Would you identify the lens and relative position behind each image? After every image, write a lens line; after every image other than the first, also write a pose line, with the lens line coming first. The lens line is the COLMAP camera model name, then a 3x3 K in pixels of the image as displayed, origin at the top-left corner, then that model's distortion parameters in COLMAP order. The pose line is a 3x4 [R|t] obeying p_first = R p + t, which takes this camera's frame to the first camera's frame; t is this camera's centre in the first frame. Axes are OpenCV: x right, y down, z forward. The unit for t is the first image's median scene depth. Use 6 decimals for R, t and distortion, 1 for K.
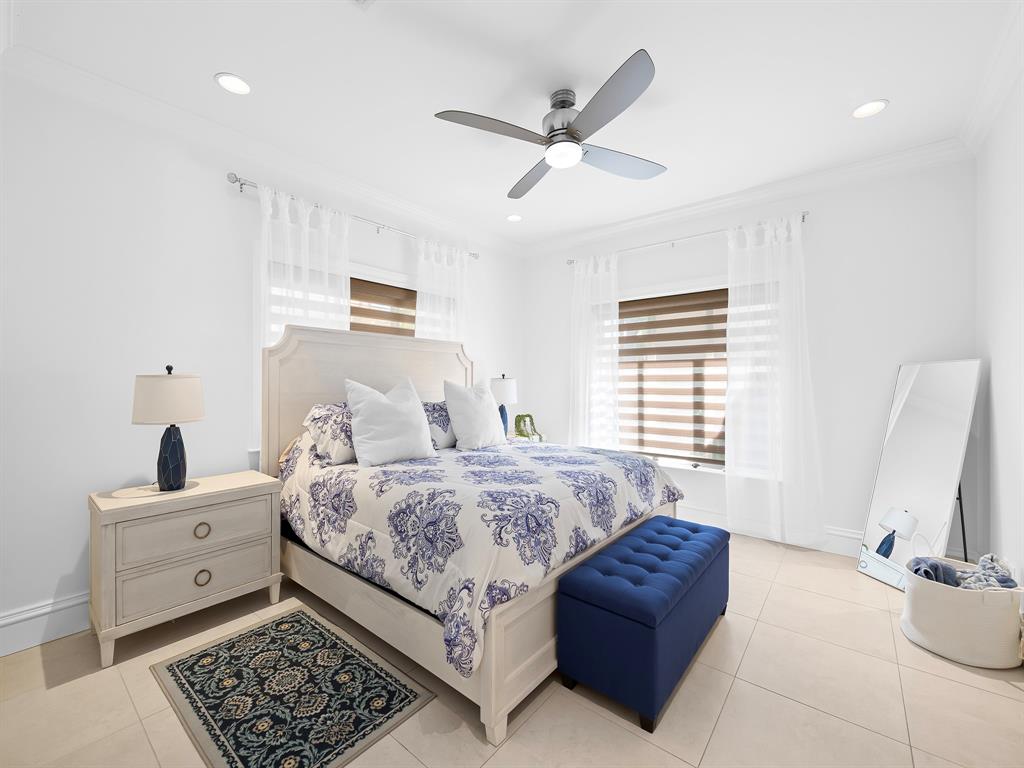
lens RADIAL K [[430.4, 0, 512.0], [0, 430.4, 384.0], [0, 0, 1]] dist [-0.002353, -0.000699]
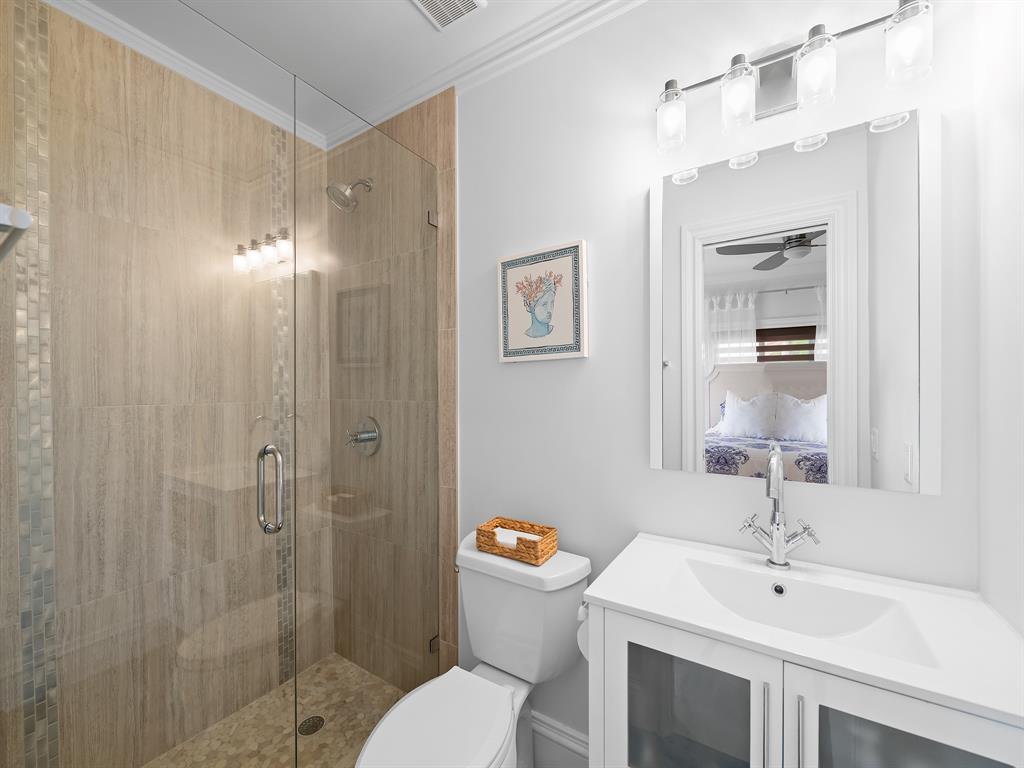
lens RADIAL K [[410.2, 0, 512.0], [0, 410.2, 384.0], [0, 0, 1]] dist [-0.000580, -0.000119]
pose [[0.114588, -0.024140, -0.993120, 1.088697], [-0.013291, 0.999578, -0.025831, 0.017195], [0.993324, 0.016159, 0.114219, -0.117928]]
